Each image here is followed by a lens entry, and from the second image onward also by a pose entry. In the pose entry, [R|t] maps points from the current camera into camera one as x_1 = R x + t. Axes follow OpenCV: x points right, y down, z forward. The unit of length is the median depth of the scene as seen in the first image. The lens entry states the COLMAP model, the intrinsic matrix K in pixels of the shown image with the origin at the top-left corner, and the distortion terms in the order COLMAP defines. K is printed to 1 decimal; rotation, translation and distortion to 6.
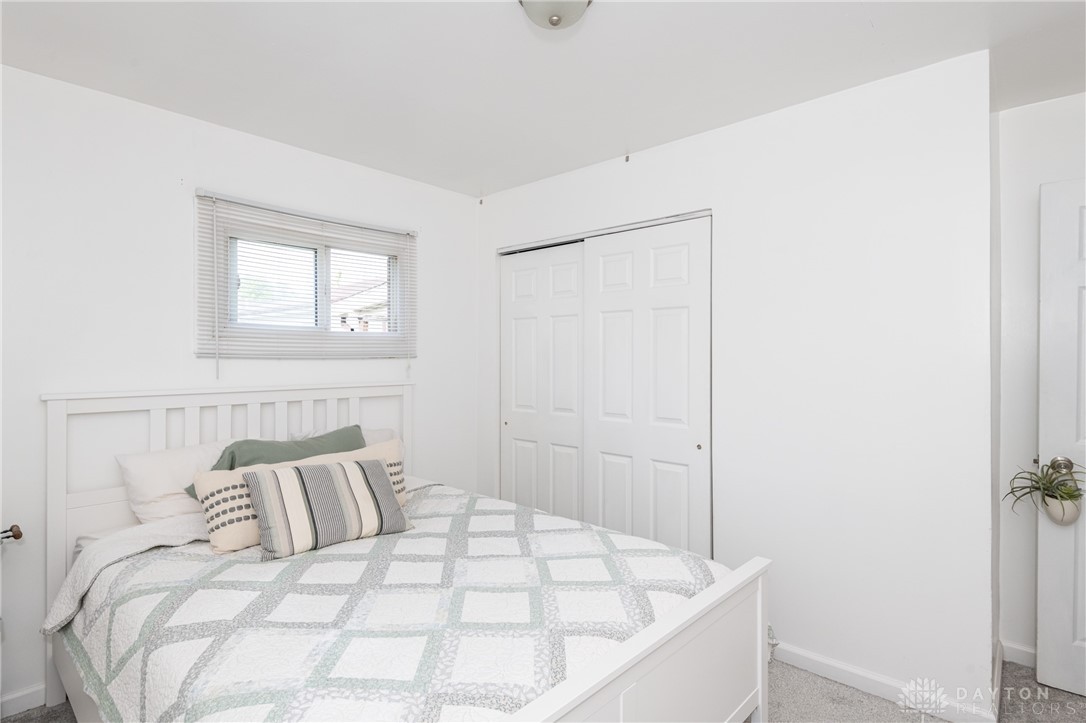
lens RADIAL K [[534.2, 0, 543.5], [0, 534.2, 345.8], [0, 0, 1]] dist [0.031445, -0.020638]
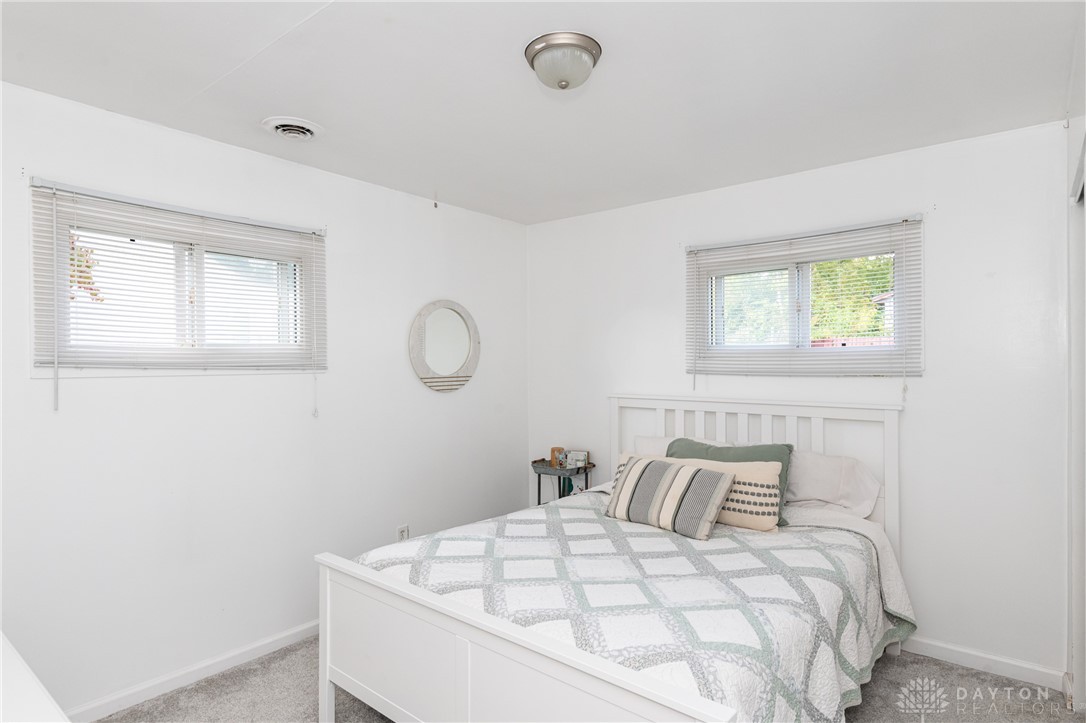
lens RADIAL K [[586.0, 0, 547.9], [0, 586.0, 350.9], [0, 0, 1]] dist [0.049840, -0.044437]
pose [[0.081038, -0.018641, -0.996537, 0.940016], [0.021515, 0.999625, -0.016950, -0.019924], [0.996479, -0.020067, 0.081408, 0.638369]]
